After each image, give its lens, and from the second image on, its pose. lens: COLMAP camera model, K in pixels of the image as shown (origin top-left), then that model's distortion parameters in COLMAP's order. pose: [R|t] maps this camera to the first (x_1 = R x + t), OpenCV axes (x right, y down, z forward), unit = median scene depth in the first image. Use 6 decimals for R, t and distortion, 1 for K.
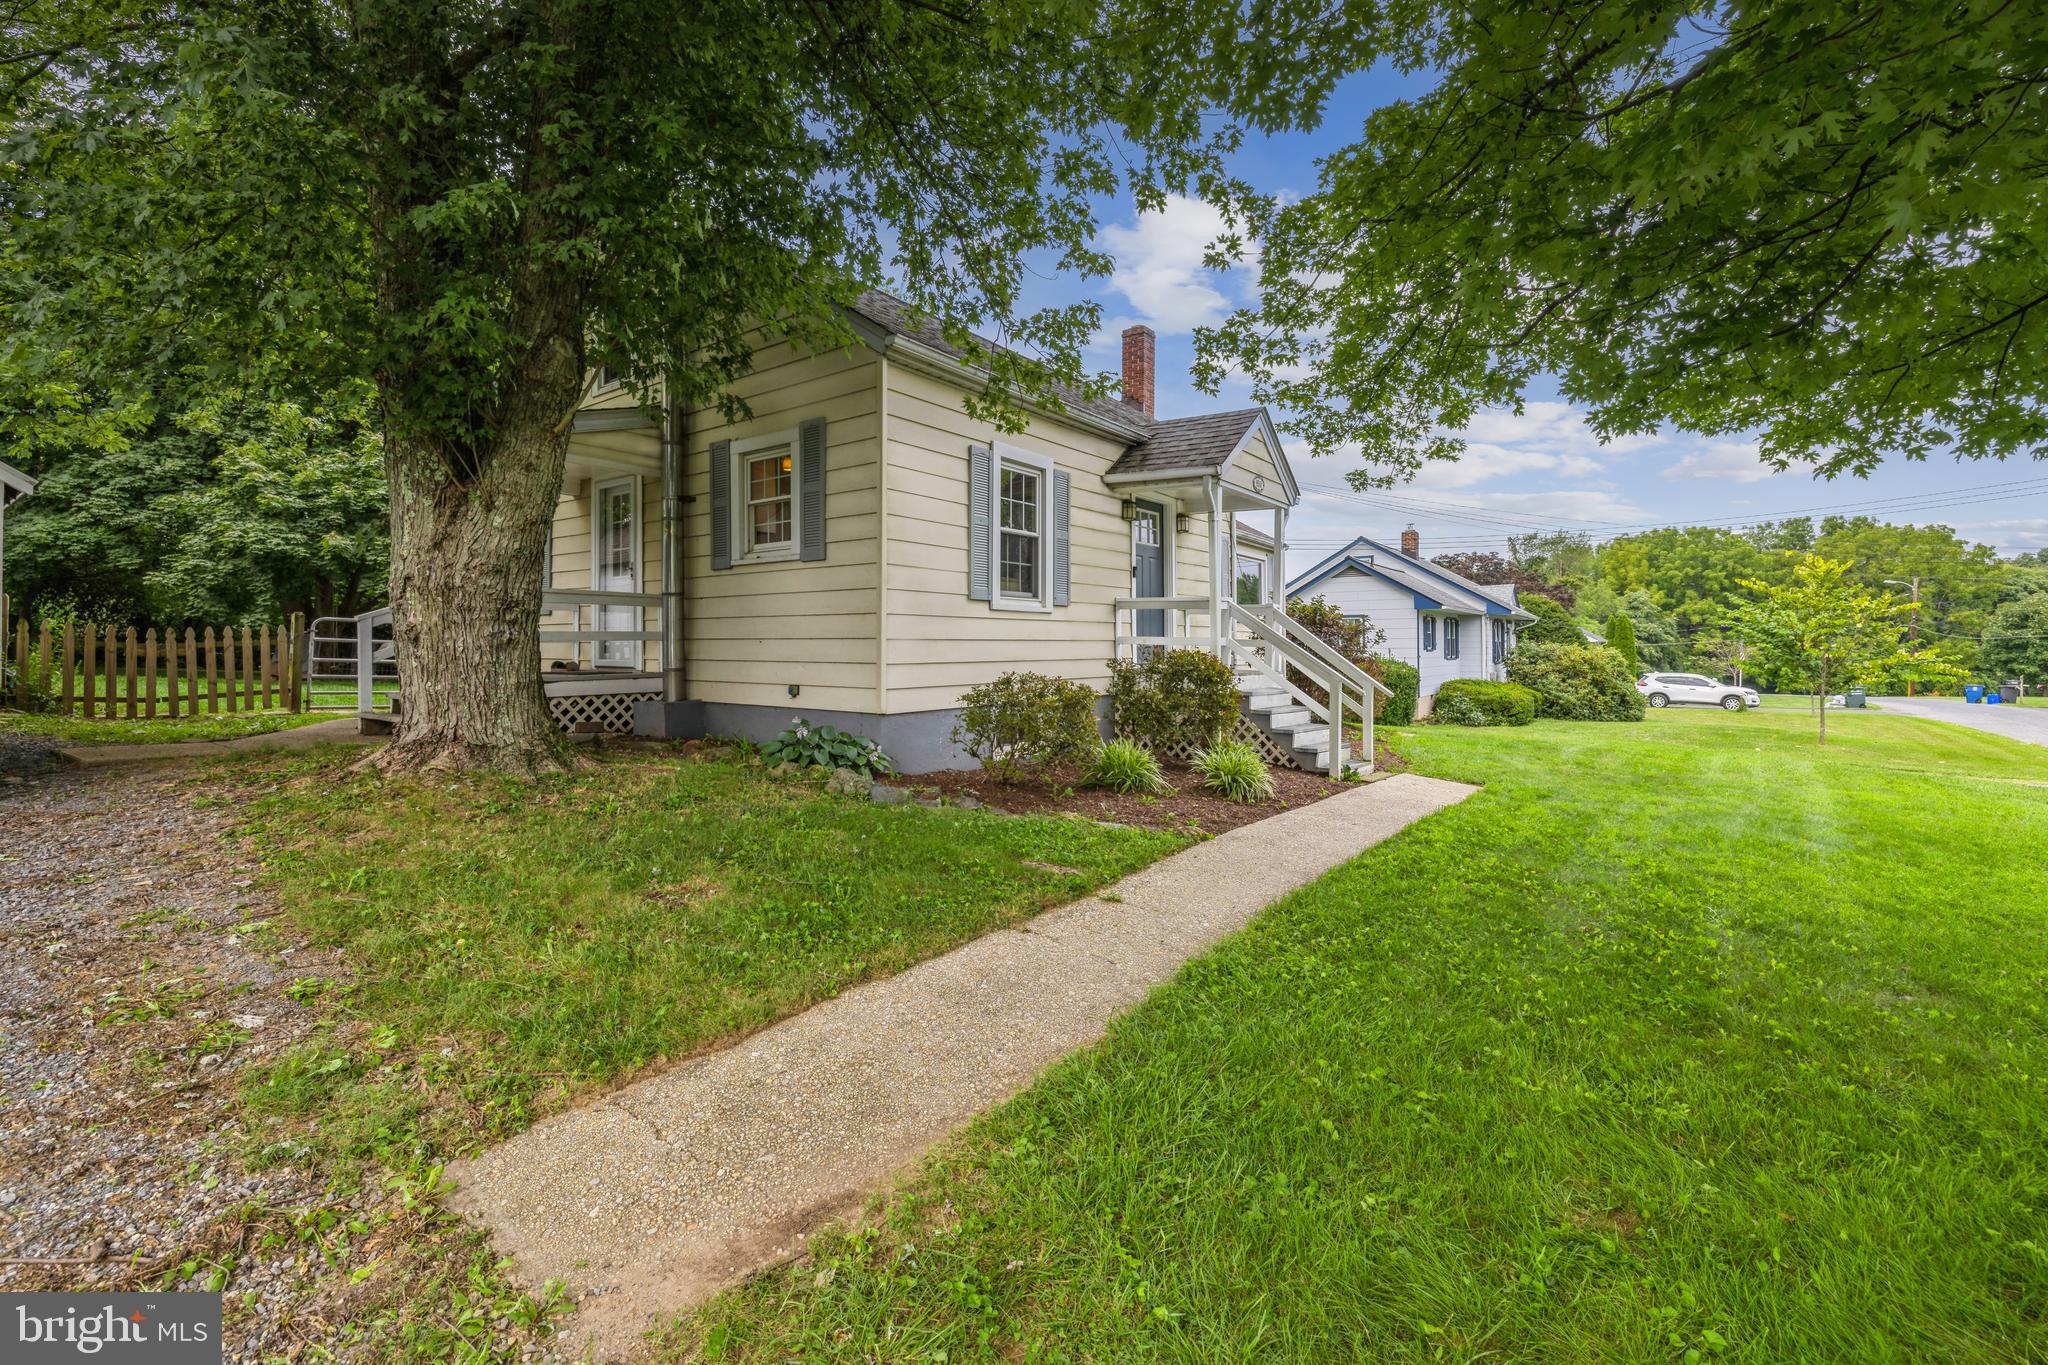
lens RADIAL K [[862.4, 0, 1031.3], [0, 862.4, 662.7], [0, 0, 1]] dist [-0.009350, -0.001166]
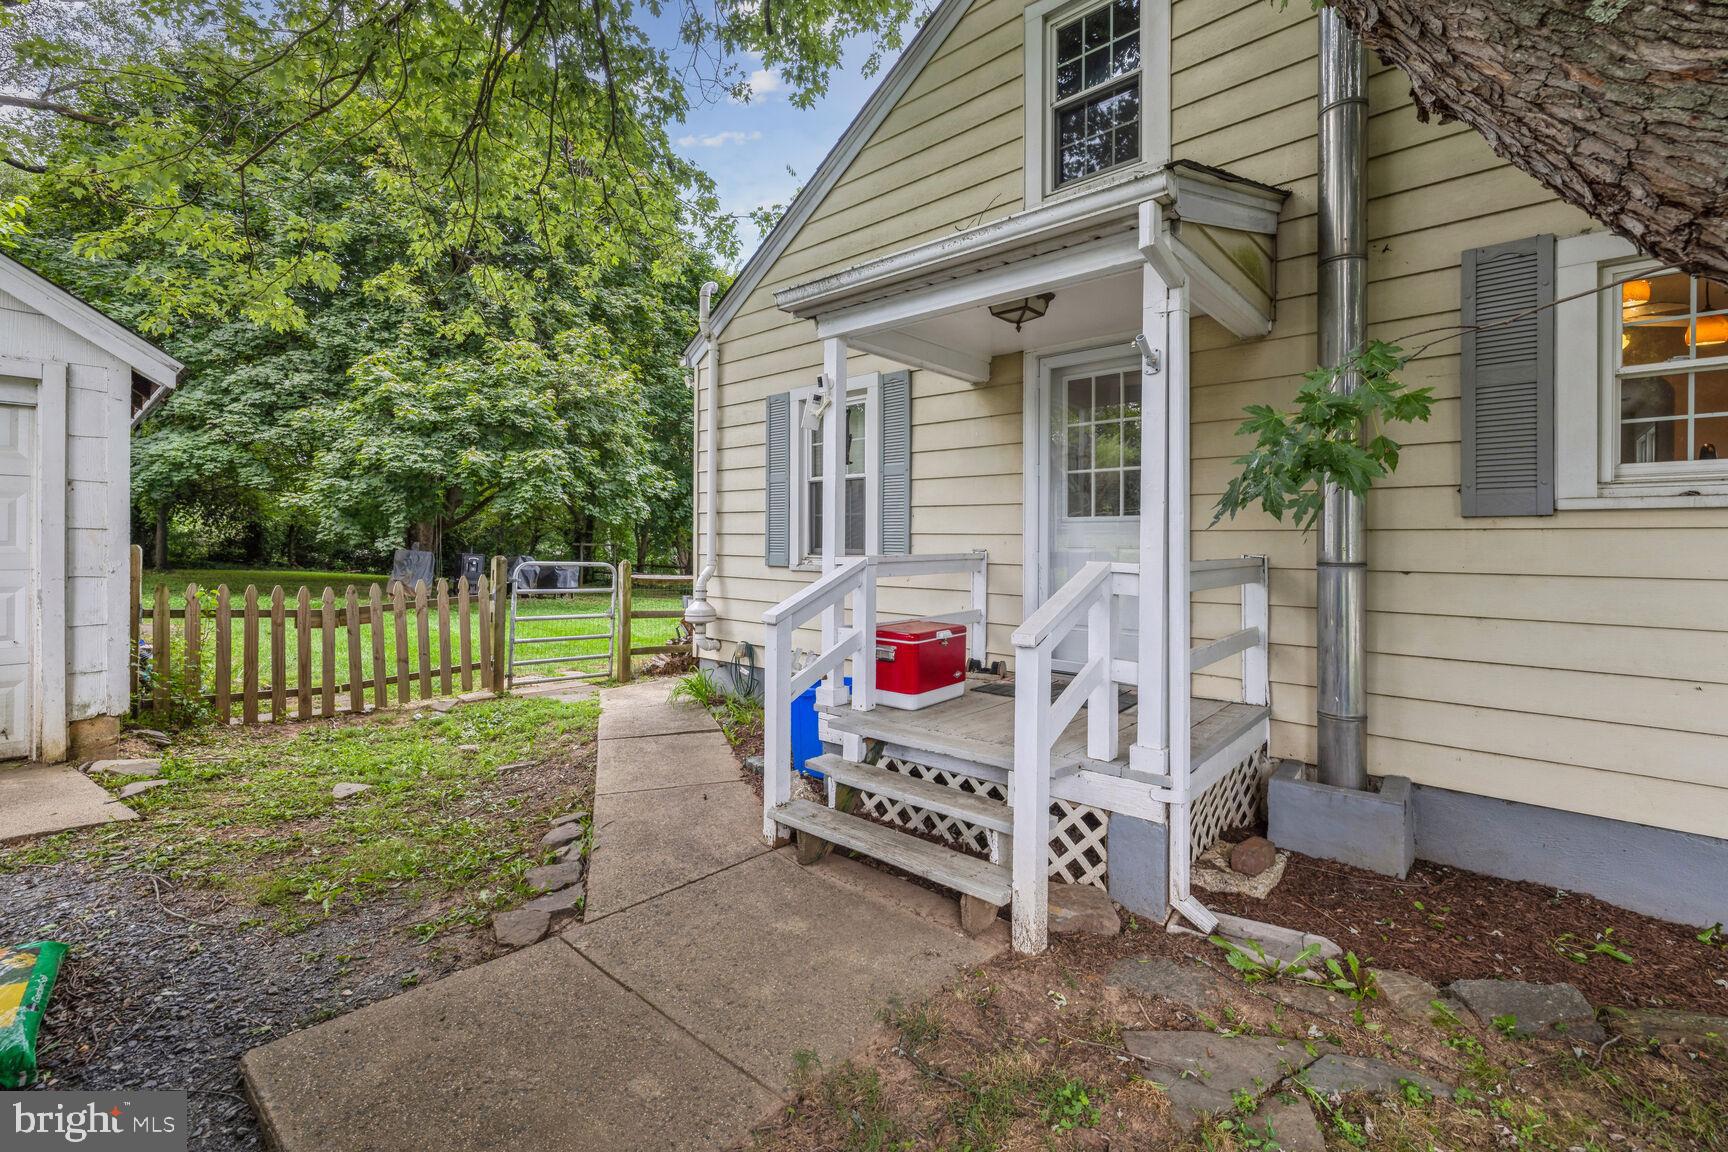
lens RADIAL K [[727.6, 0, 858.0], [0, 727.6, 557.7], [0, 0, 1]] dist [-0.009350, -0.001166]
pose [[0.994845, 0.003206, -0.101361, -0.317573], [-0.002379, 0.999963, 0.008285, -0.041380], [0.101384, -0.008001, 0.994815, 0.267075]]
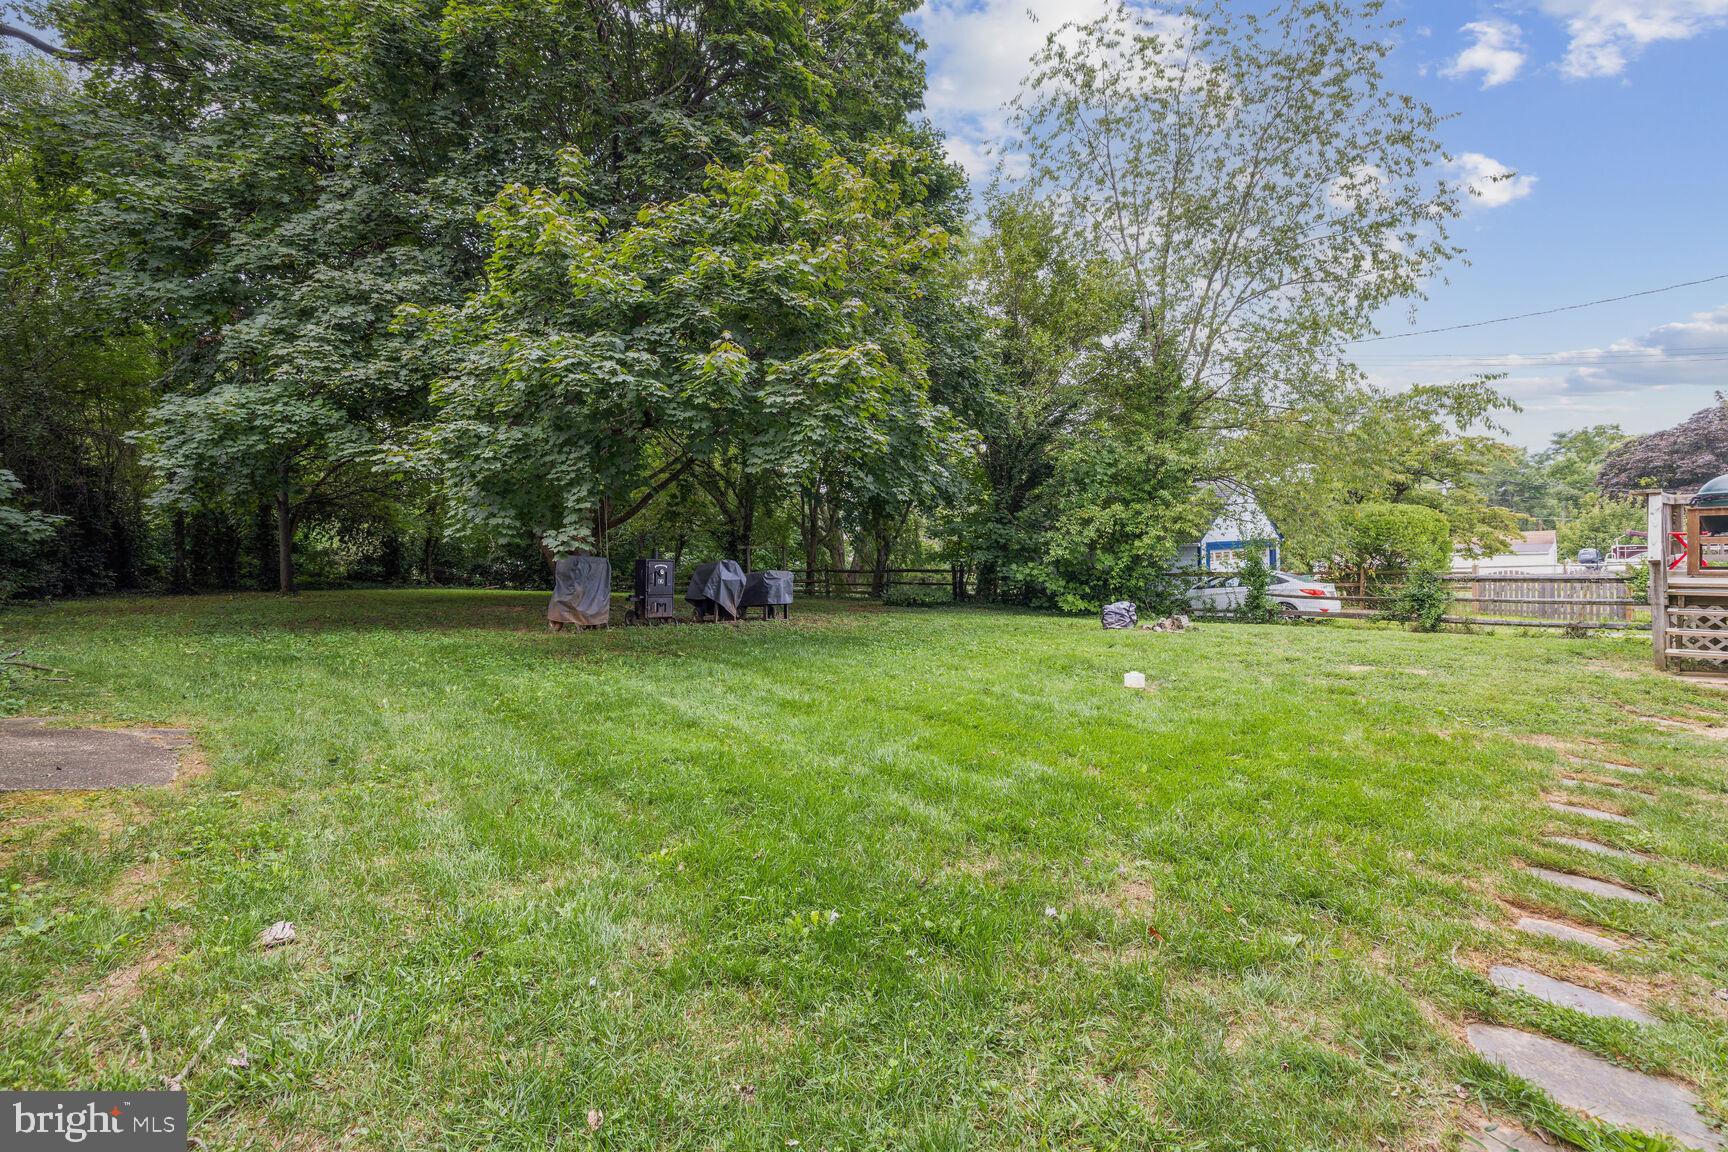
lens RADIAL K [[727.6, 0, 863.5], [0, 727.6, 586.3], [0, 0, 1]] dist [-0.009350, -0.001166]
pose [[0.972499, -0.021540, -0.231907, -0.626451], [0.032525, 0.998517, 0.043647, -0.034849], [0.230623, -0.049989, 0.971758, 0.611869]]
